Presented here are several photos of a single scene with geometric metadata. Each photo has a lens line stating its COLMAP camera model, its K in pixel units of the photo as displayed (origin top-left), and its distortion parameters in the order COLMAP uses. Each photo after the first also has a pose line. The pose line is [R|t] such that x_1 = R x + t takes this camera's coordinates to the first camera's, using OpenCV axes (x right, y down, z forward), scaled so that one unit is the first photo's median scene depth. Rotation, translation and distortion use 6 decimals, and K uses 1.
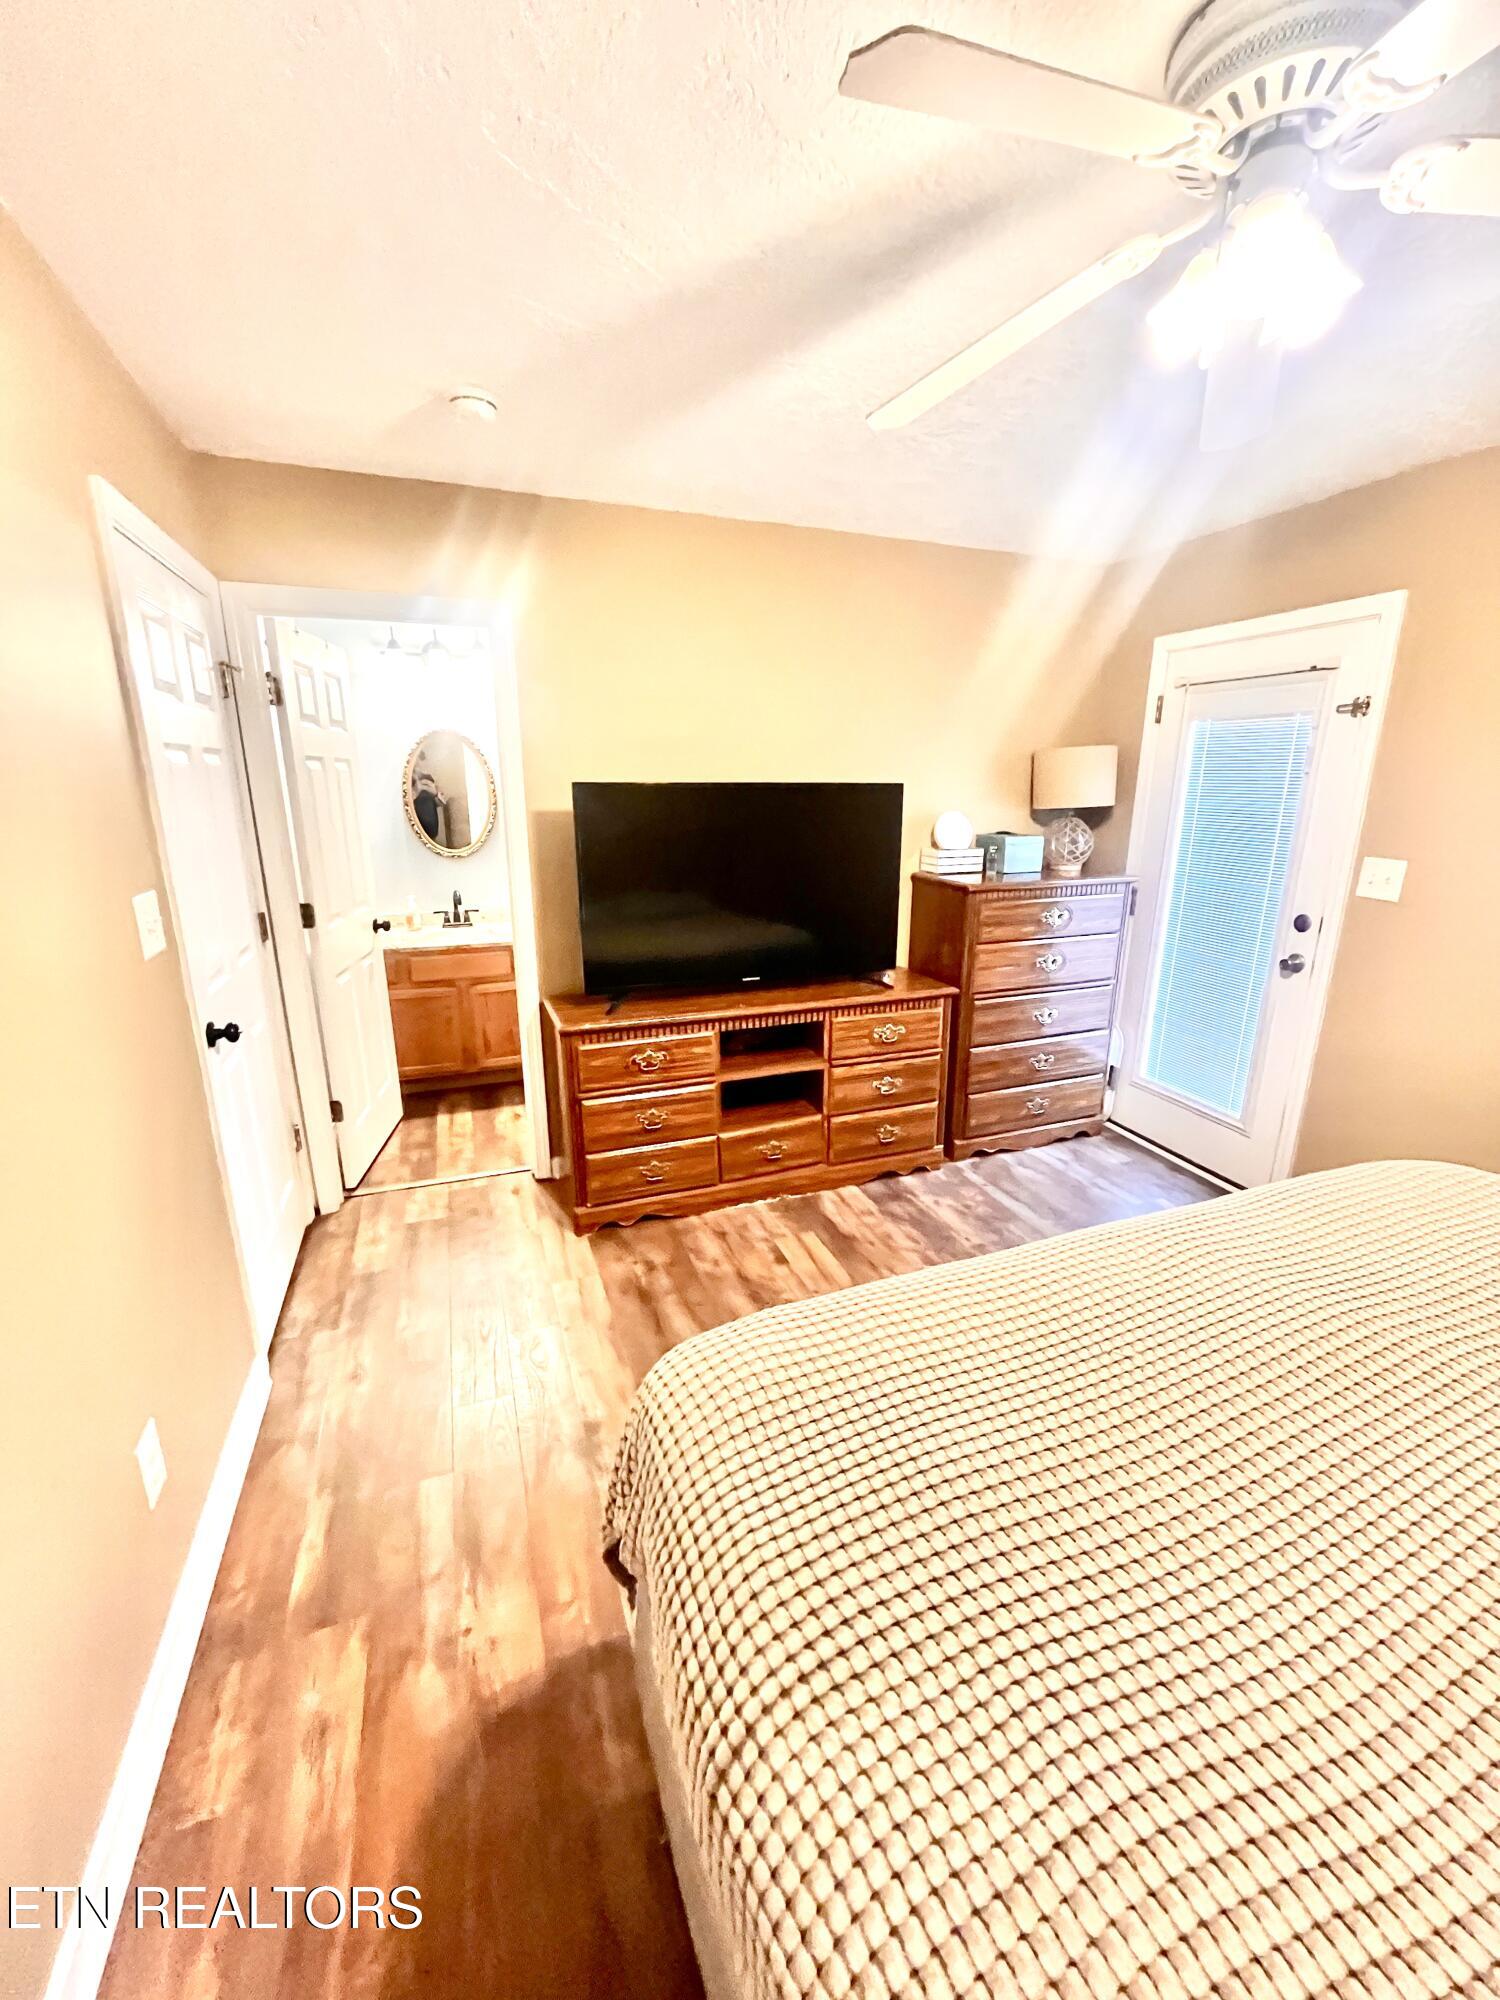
lens RADIAL K [[798.9, 0, 751.4], [0, 798.9, 995.9], [0, 0, 1]] dist [-0.002772, 0.000839]
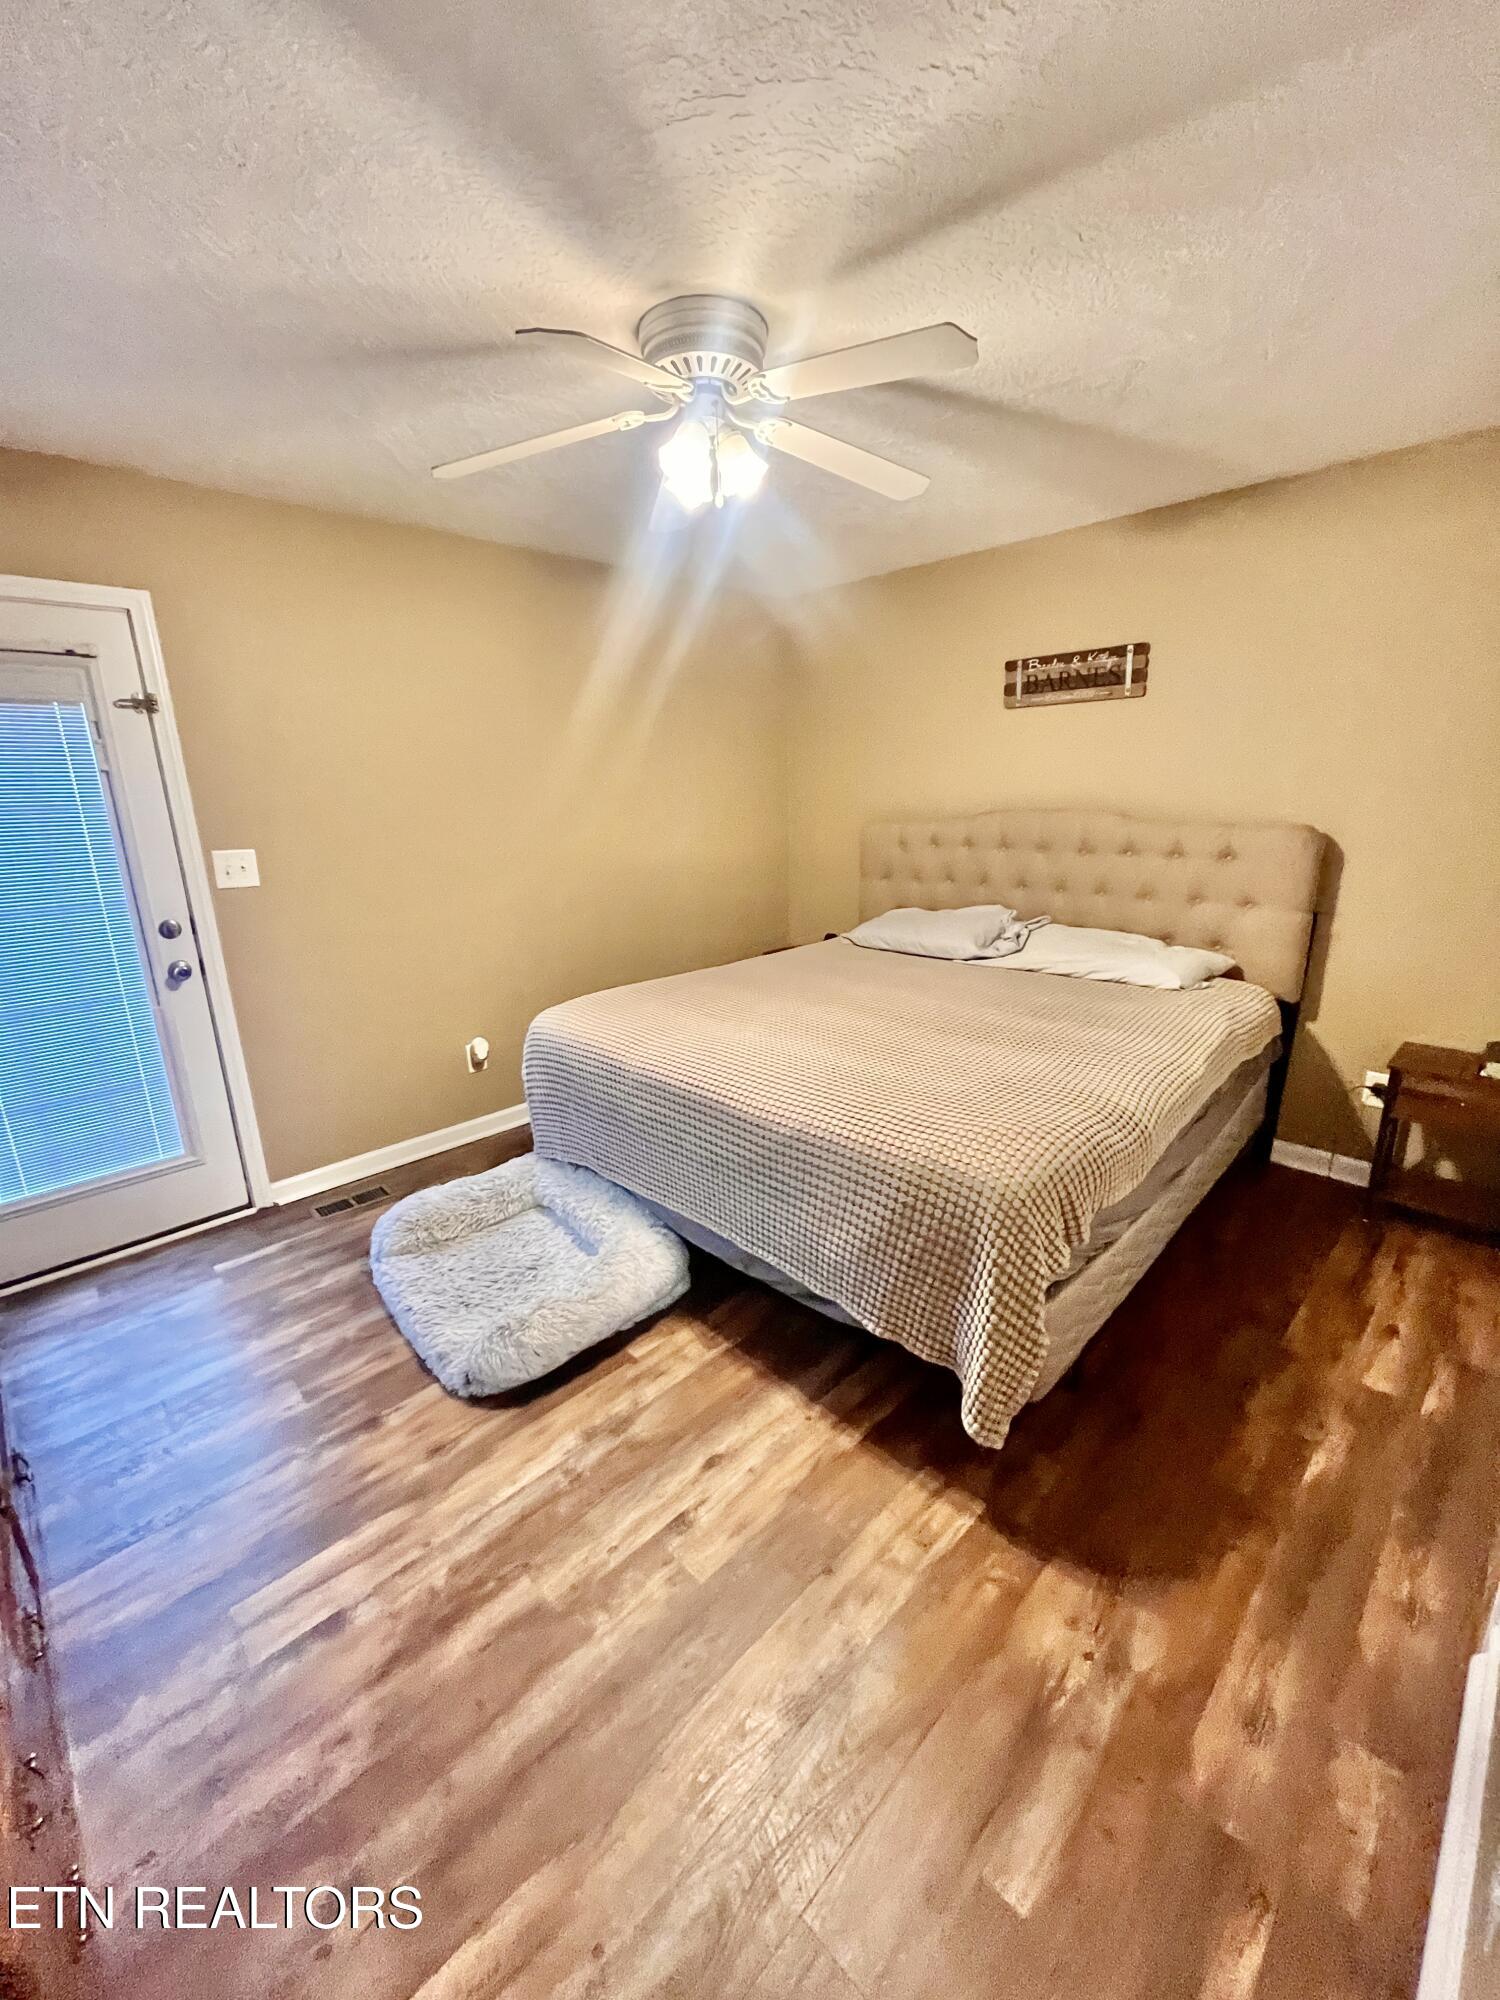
lens RADIAL K [[798.9, 0, 749.6], [0, 798.9, 998.1], [0, 0, 1]] dist [-0.002772, 0.000839]
pose [[-0.386583, -0.243121, 0.889632, -0.496099], [0.262060, 0.895908, 0.358712, -0.200606], [-0.884239, 0.371809, -0.282630, 0.777144]]
